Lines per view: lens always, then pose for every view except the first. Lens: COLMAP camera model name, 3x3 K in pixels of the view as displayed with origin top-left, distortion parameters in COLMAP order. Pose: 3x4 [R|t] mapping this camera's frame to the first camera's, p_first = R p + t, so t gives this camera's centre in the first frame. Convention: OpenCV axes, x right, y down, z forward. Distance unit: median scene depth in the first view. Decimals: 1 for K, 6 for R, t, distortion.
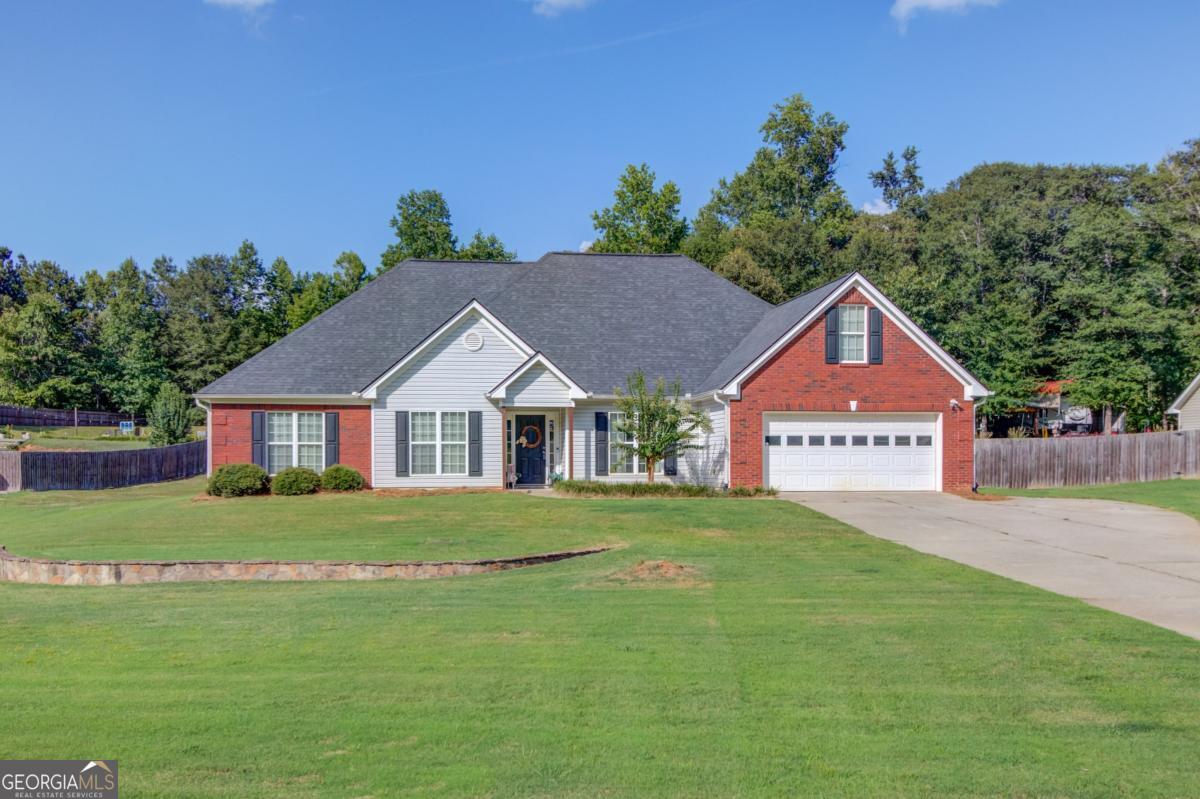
lens RADIAL K [[1052.2, 0, 600.0], [0, 1052.2, 399.5], [0, 0, 1]] dist [0.006290, 0.003070]
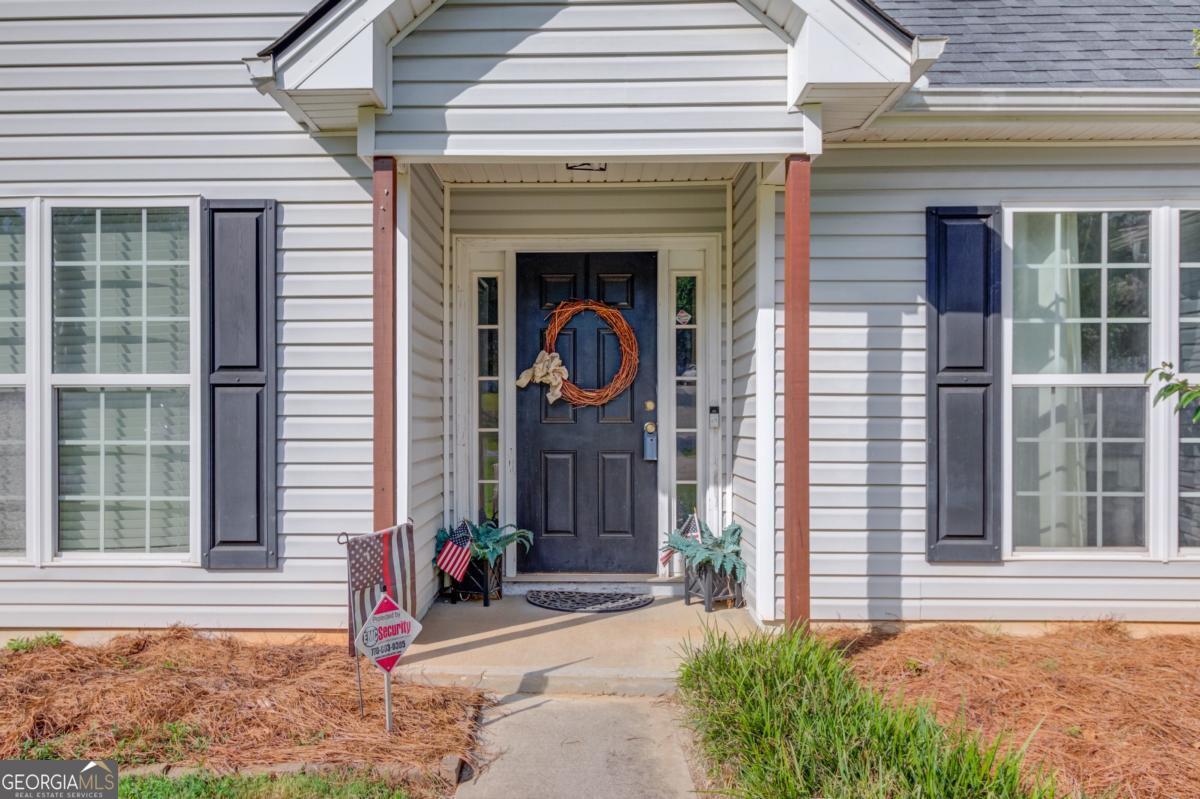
lens RADIAL K [[784.5, 0, 600.0], [0, 784.5, 399.5], [0, 0, 1]] dist [-0.001090, -0.000307]
pose [[0.982994, 0.001759, -0.183630, -0.034607], [0.008624, 0.998409, 0.055728, 0.036634], [0.183436, -0.056363, 0.981415, 0.860494]]
